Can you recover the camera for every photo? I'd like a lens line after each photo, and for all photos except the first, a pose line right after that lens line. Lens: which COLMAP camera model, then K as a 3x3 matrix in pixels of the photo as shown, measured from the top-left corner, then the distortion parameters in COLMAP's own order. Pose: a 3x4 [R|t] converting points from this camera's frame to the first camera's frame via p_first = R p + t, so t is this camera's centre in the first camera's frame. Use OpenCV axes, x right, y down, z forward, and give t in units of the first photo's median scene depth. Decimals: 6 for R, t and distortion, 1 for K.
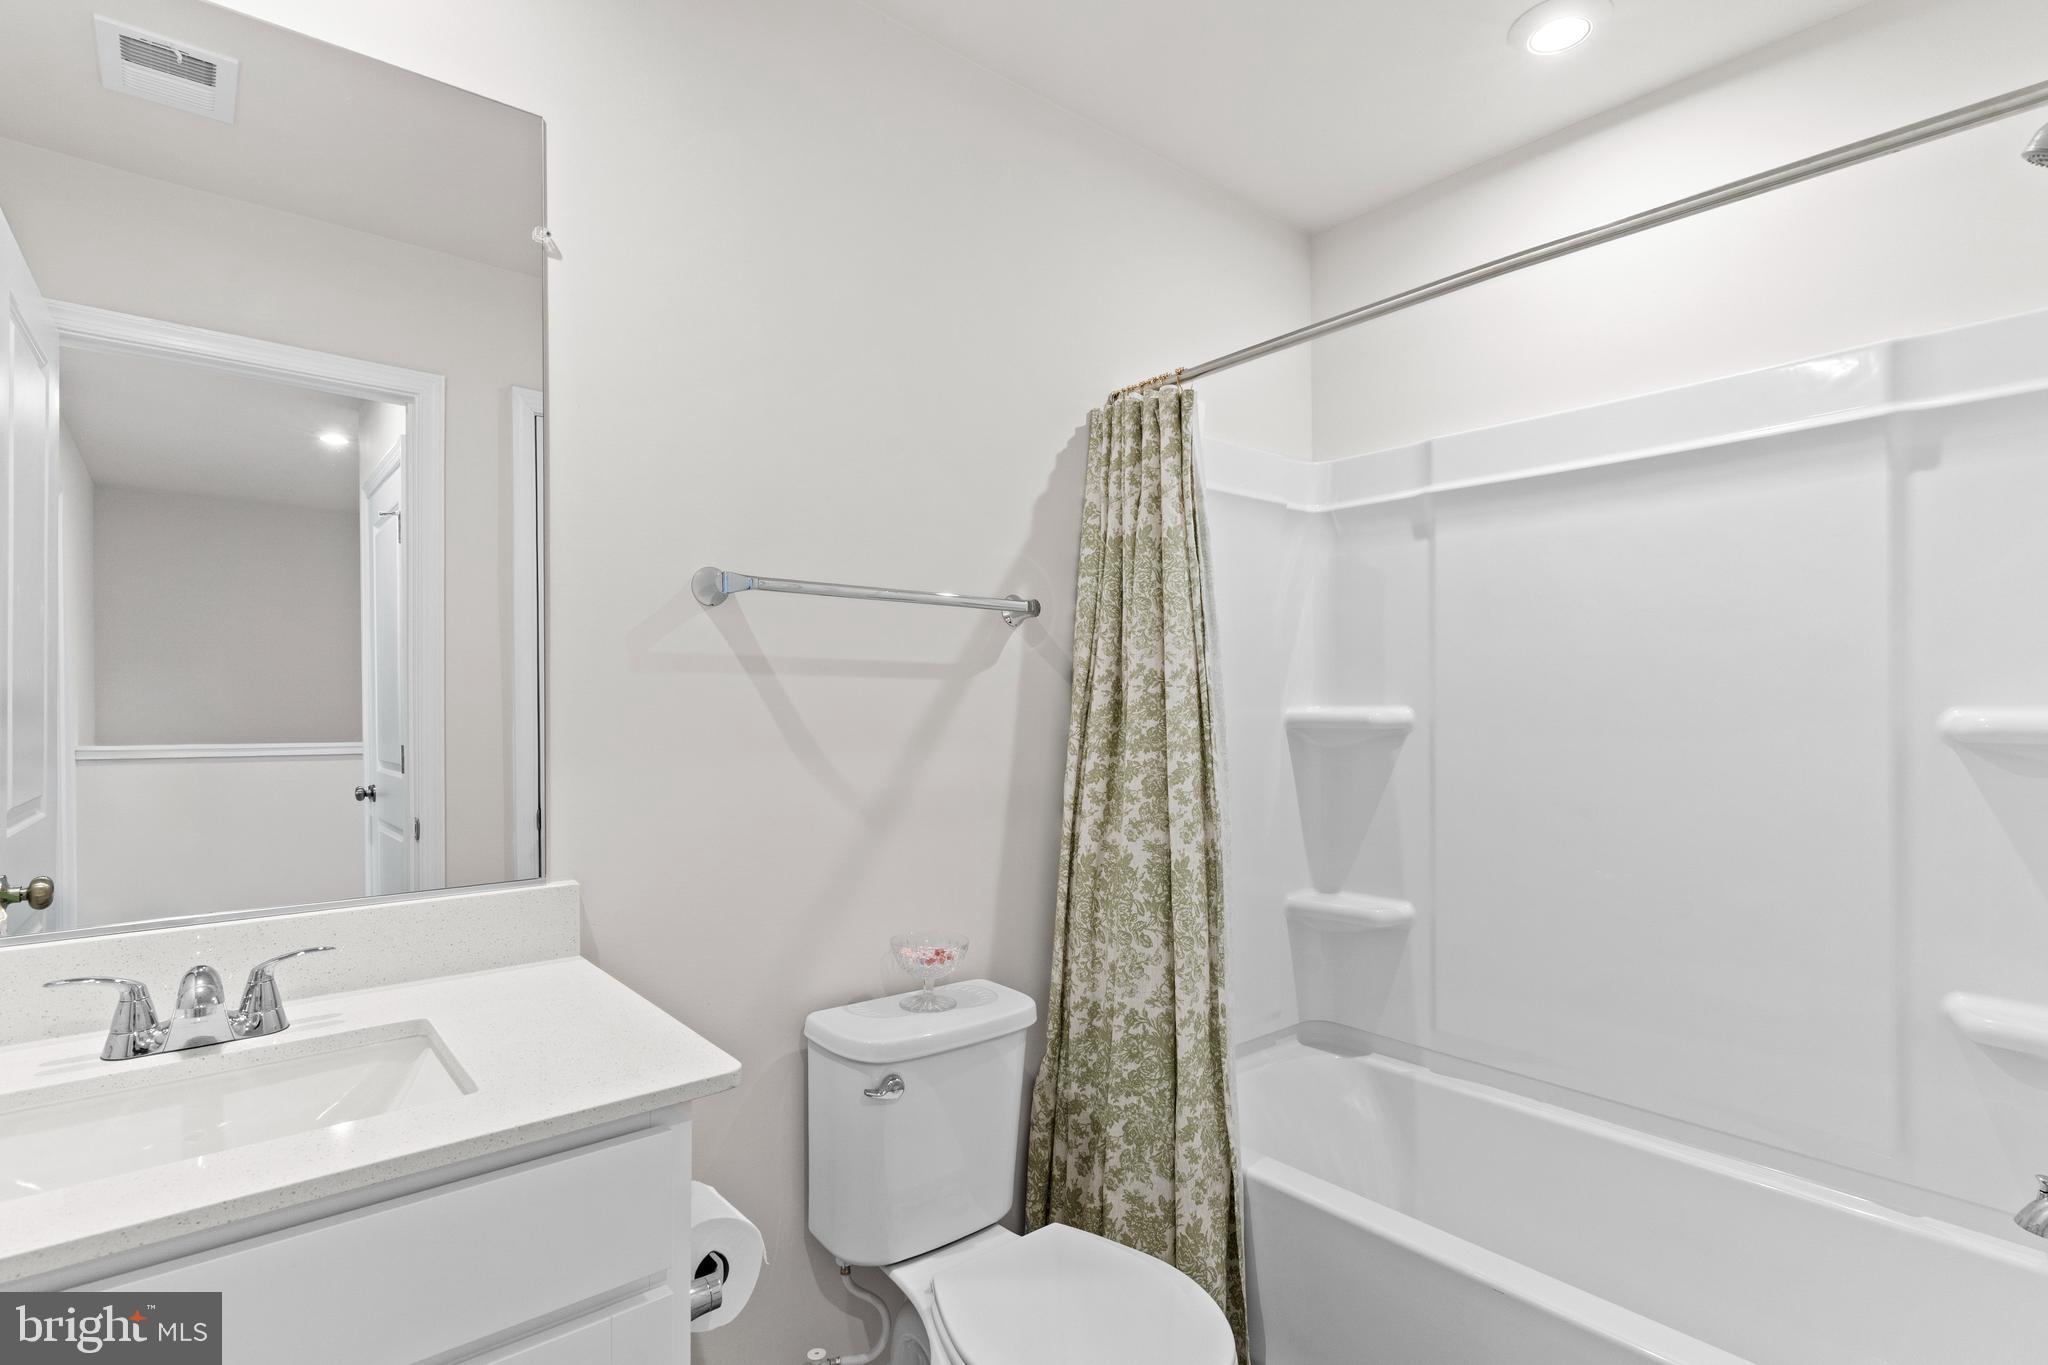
lens RADIAL K [[991.0, 0, 1023.4], [0, 991.0, 690.4], [0, 0, 1]] dist [0.000448, 0.000443]
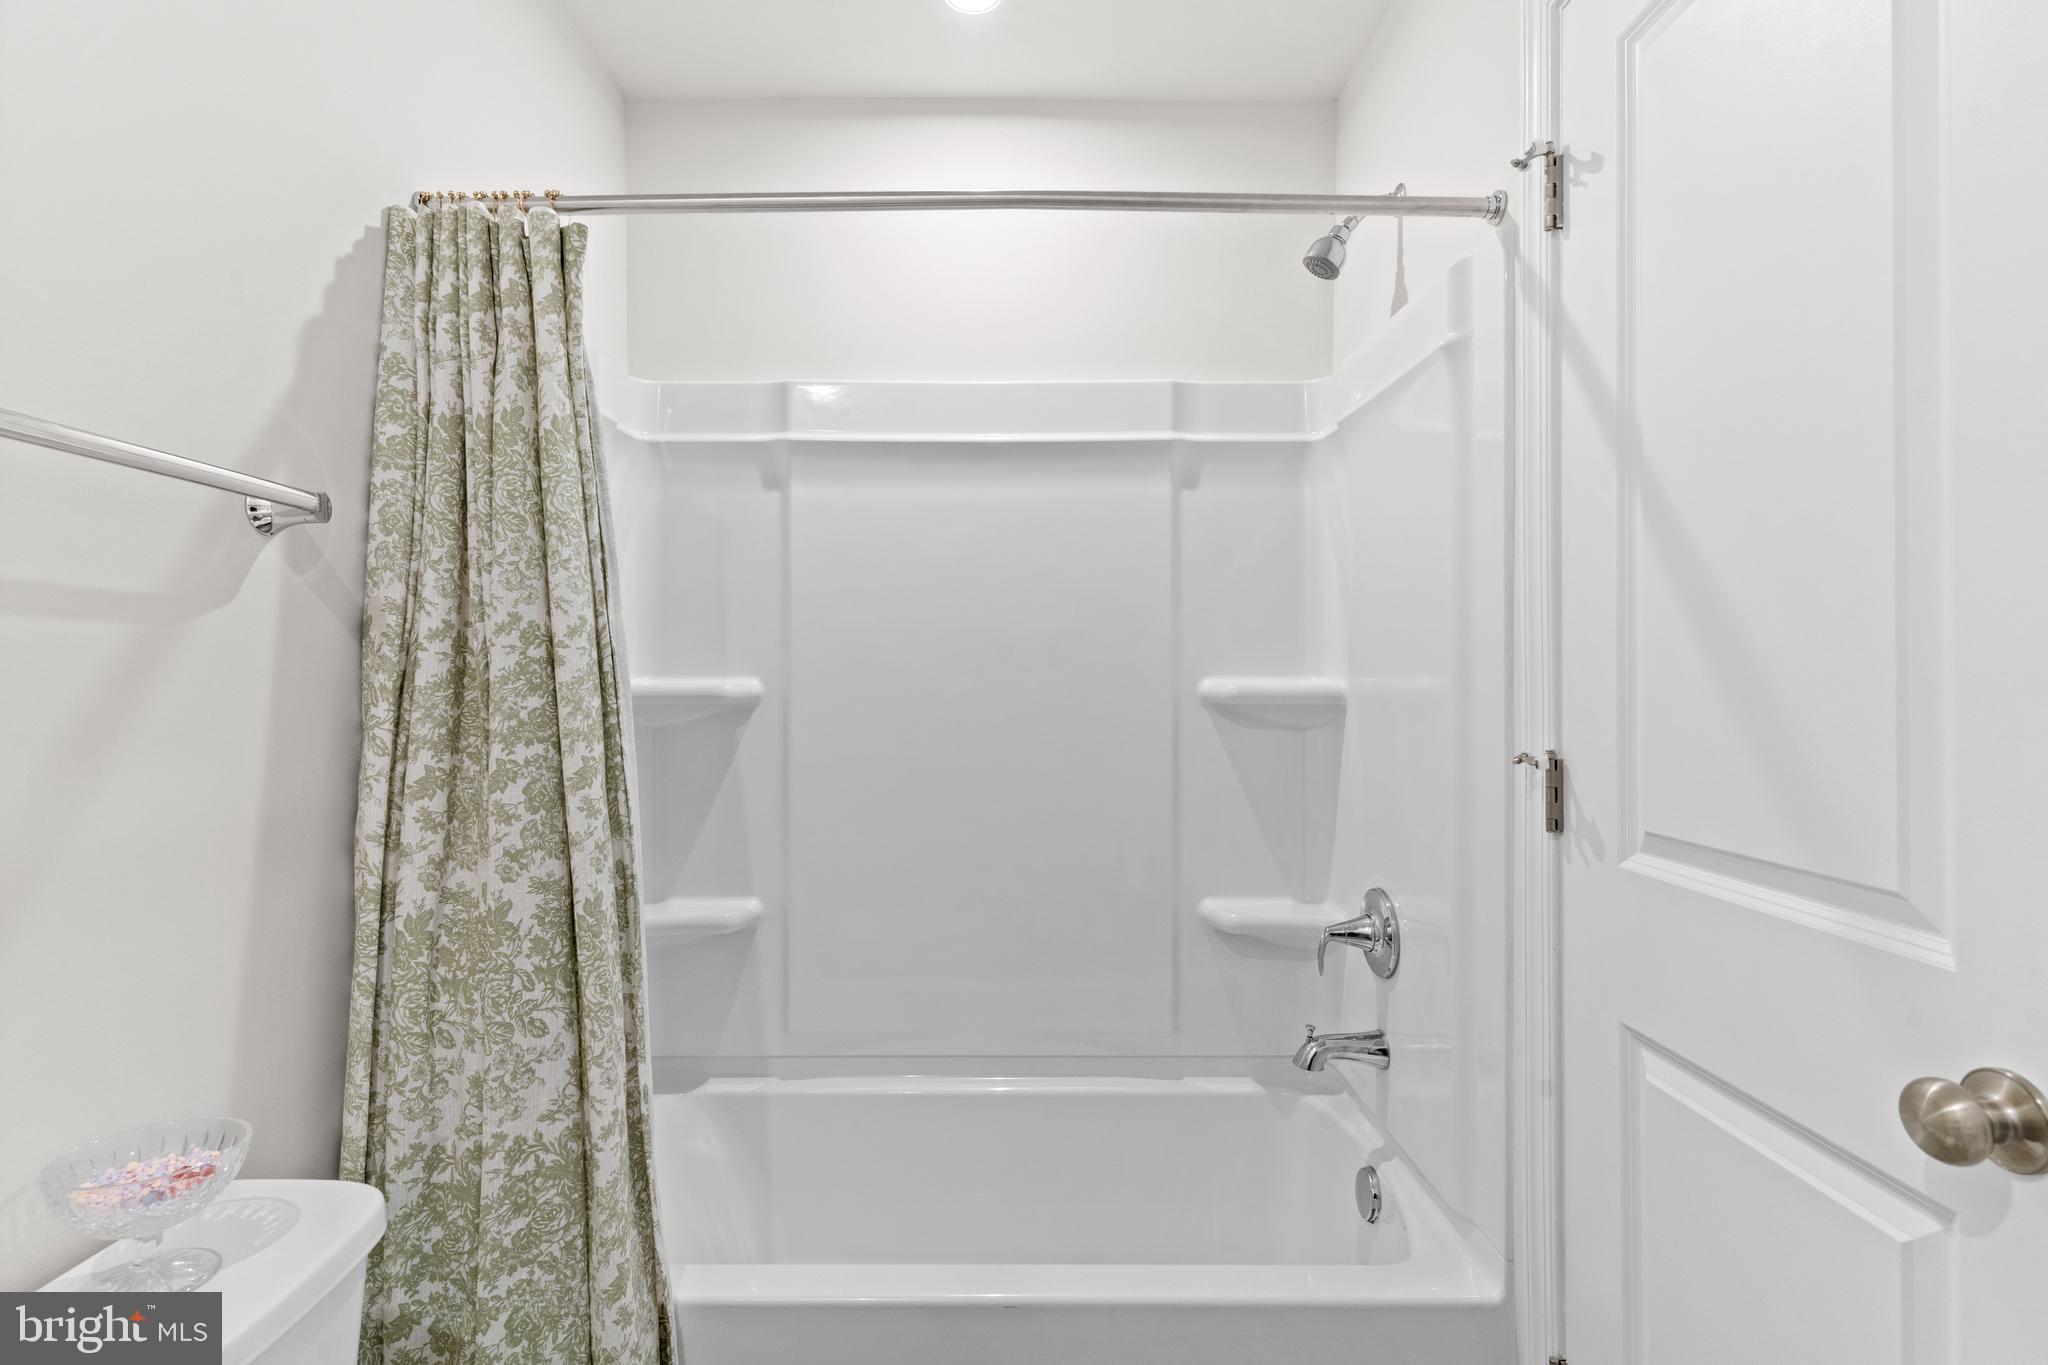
lens RADIAL K [[984.3, 0, 1018.2], [0, 984.3, 676.0], [0, 0, 1]] dist [0.001327, 0.000525]
pose [[0.638635, 0.000669, 0.769510, -0.174131], [-0.009970, 0.999923, 0.007406, 0.007398], [-0.769445, -0.012402, 0.638592, 0.318642]]
